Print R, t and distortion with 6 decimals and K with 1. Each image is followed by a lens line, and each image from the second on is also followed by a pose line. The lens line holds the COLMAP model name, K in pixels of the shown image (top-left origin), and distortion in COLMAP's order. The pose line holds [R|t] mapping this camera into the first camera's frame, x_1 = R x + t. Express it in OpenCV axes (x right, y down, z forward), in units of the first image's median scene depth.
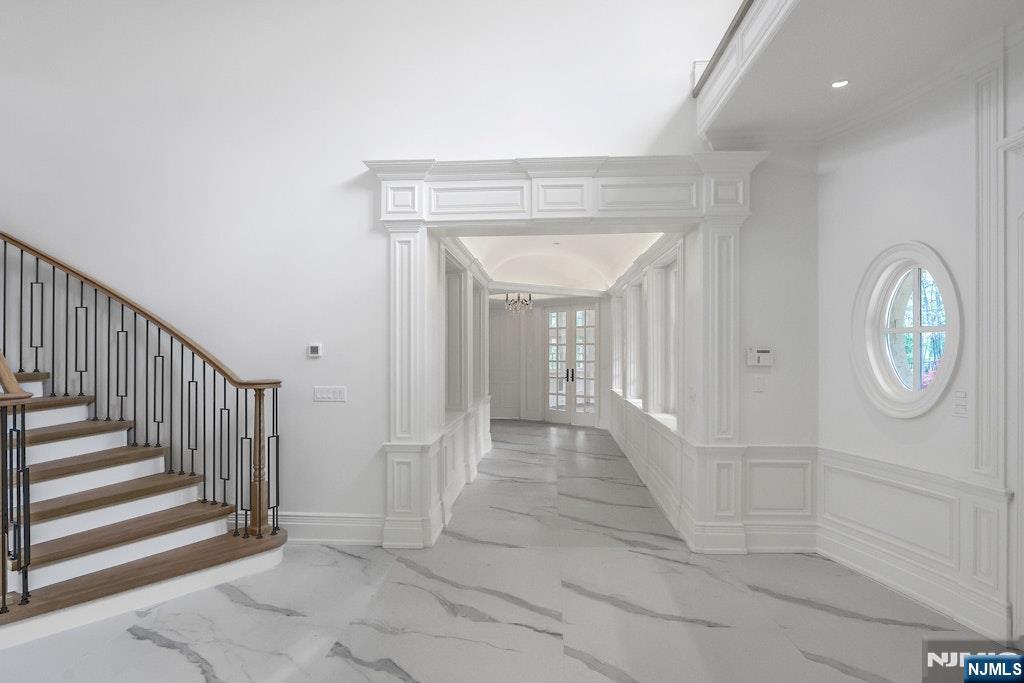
lens RADIAL K [[539.2, 0, 513.9], [0, 539.2, 346.1], [0, 0, 1]] dist [-0.001017, -0.000265]
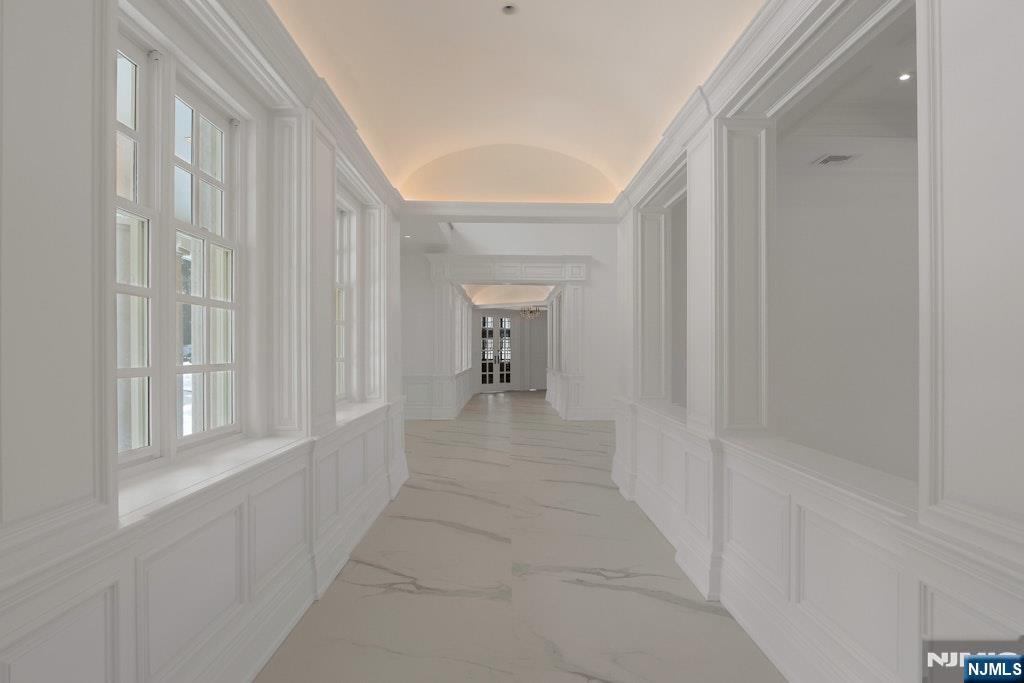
lens RADIAL K [[539.2, 0, 513.9], [0, 539.2, 346.1], [0, 0, 1]] dist [-0.001017, -0.000265]
pose [[-0.996312, -0.002309, -0.085776, 0.156903], [-0.001054, 0.999892, -0.014674, 0.071280], [0.085801, -0.014530, -0.996206, 1.910084]]
